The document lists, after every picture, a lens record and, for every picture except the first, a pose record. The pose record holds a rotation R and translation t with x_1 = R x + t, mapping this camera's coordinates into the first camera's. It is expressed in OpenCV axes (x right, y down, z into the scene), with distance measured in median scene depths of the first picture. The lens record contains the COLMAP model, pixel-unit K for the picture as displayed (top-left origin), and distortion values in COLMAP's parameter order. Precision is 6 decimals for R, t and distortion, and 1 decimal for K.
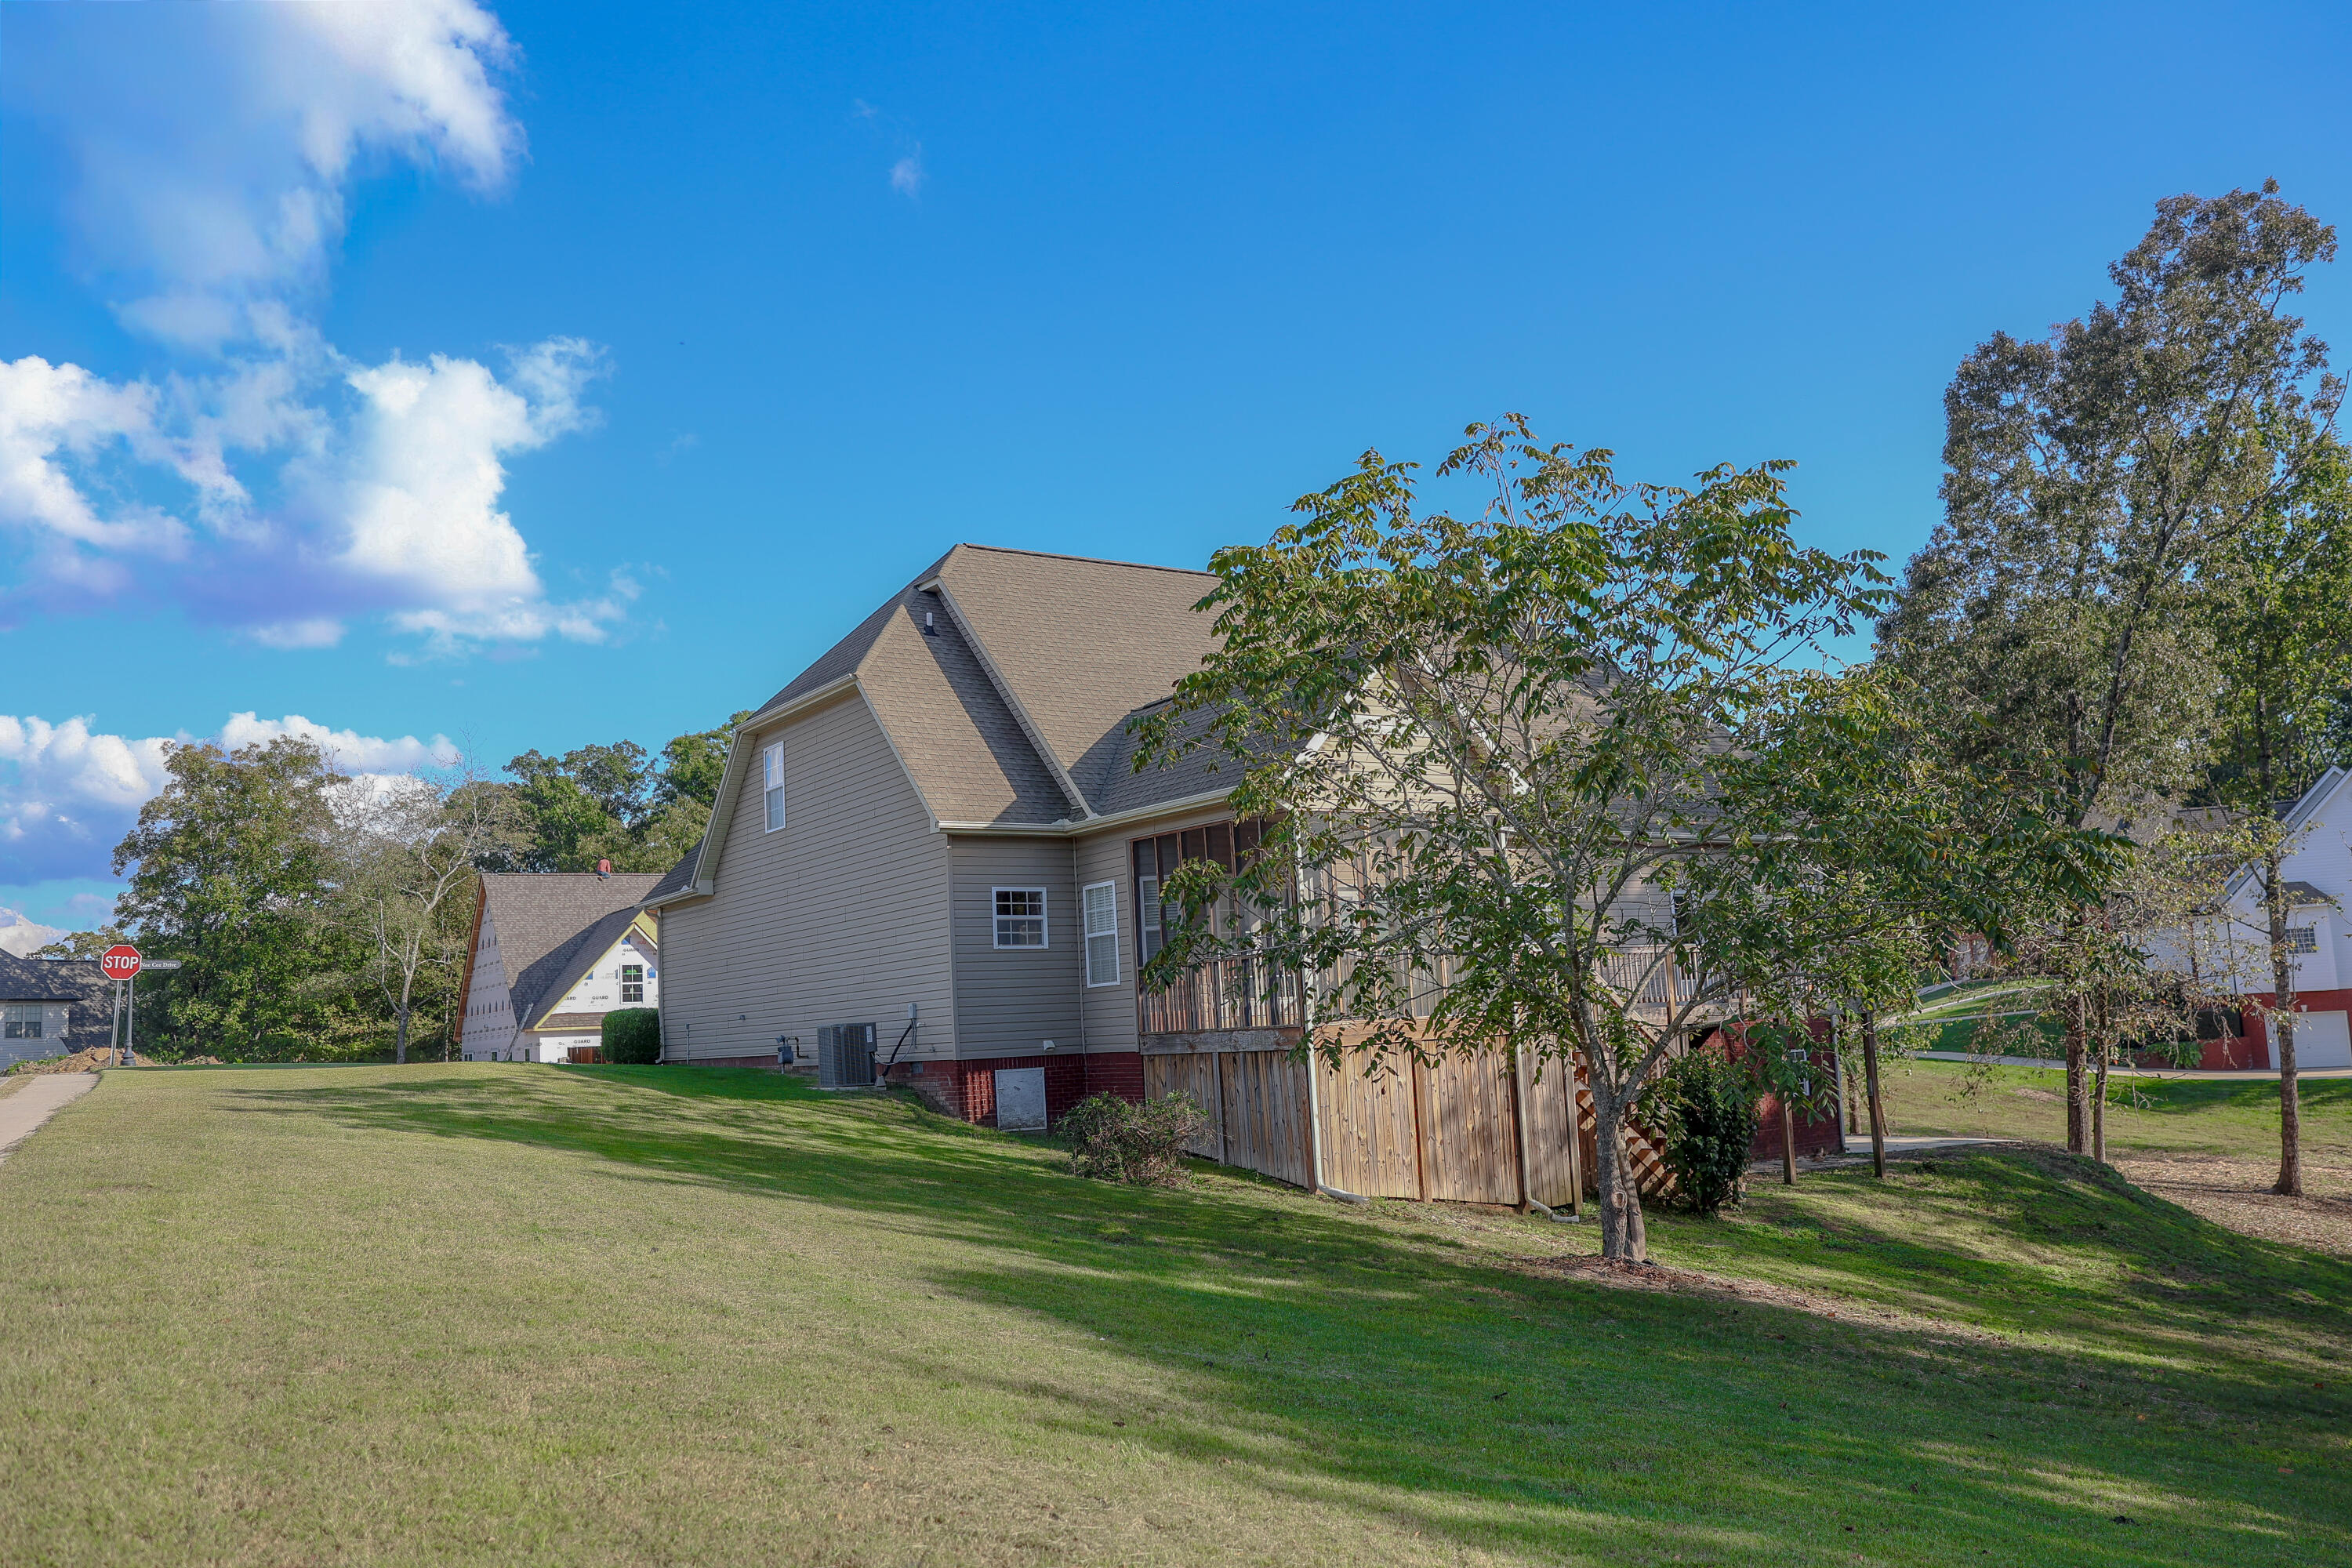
lens RADIAL K [[1855.7, 0, 1176.0], [0, 1855.7, 784.0], [0, 0, 1]] dist [-0.119026, 0.142825]
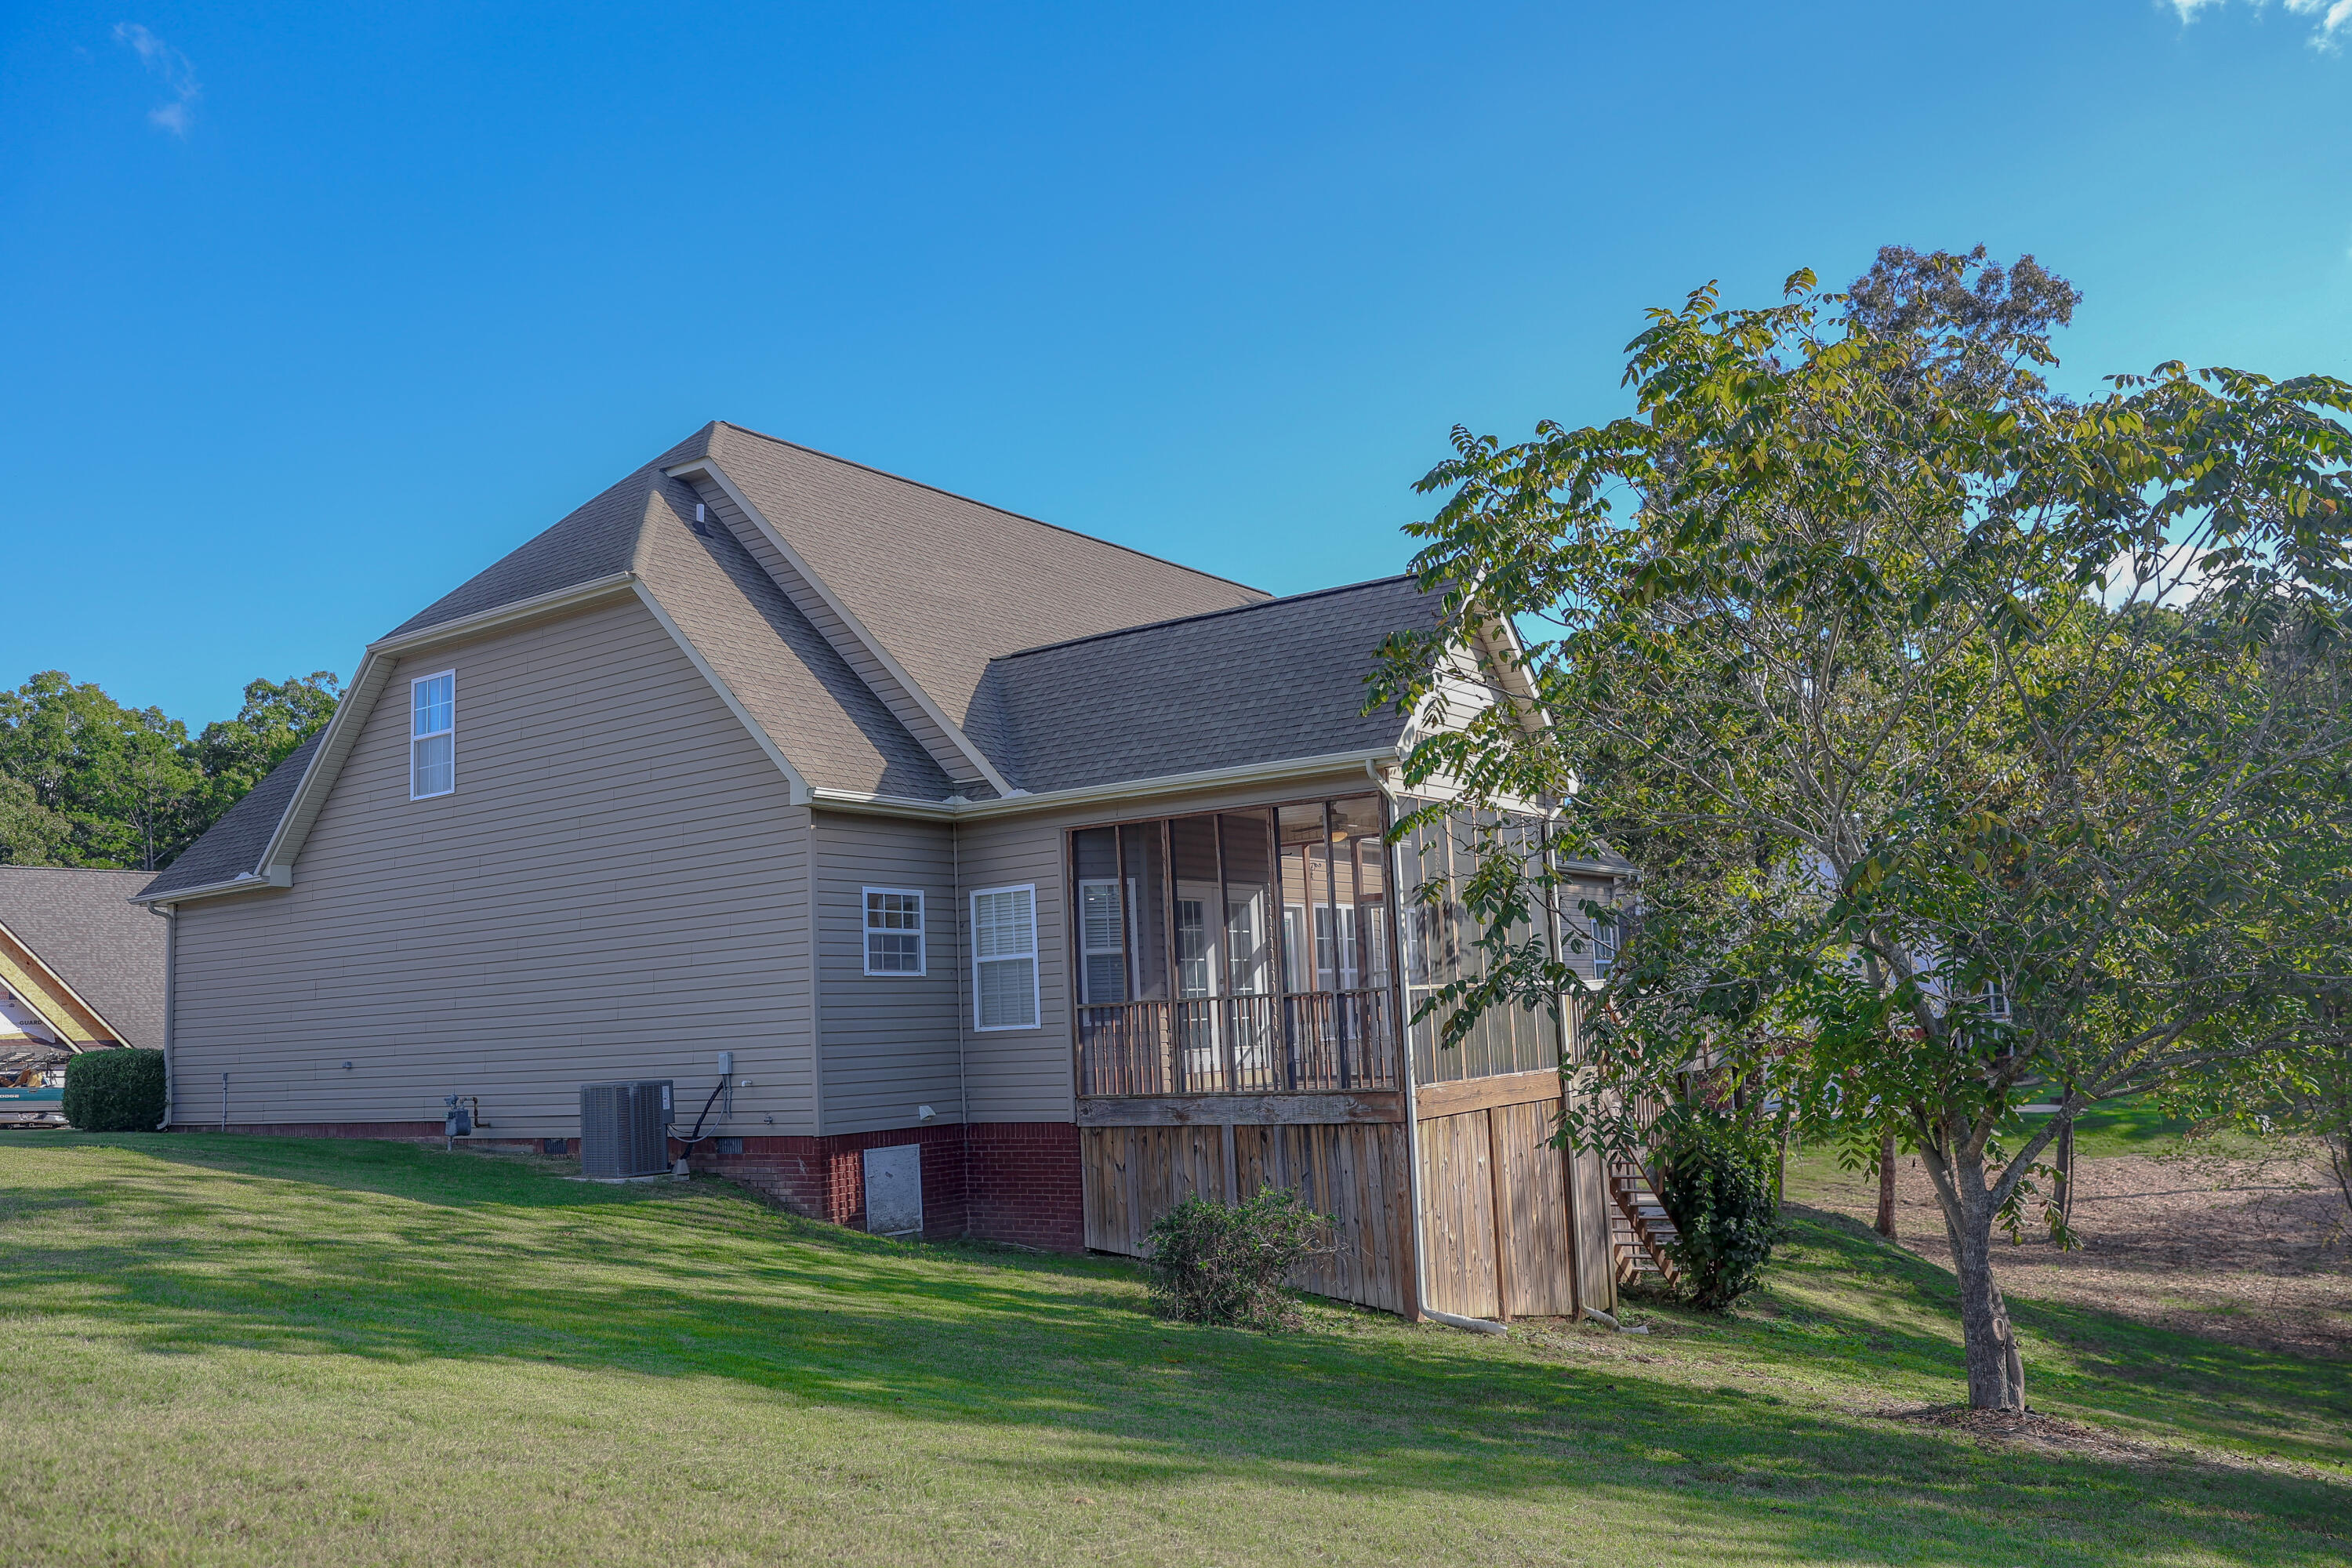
lens RADIAL K [[1855.7, 0, 1176.0], [0, 1855.7, 784.0], [0, 0, 1]] dist [-0.119026, 0.142825]
pose [[0.931326, 0.056281, 0.359811, -0.242586], [-0.049598, 0.998383, -0.027788, 0.030458], [-0.360793, 0.008033, 0.932611, 0.306281]]
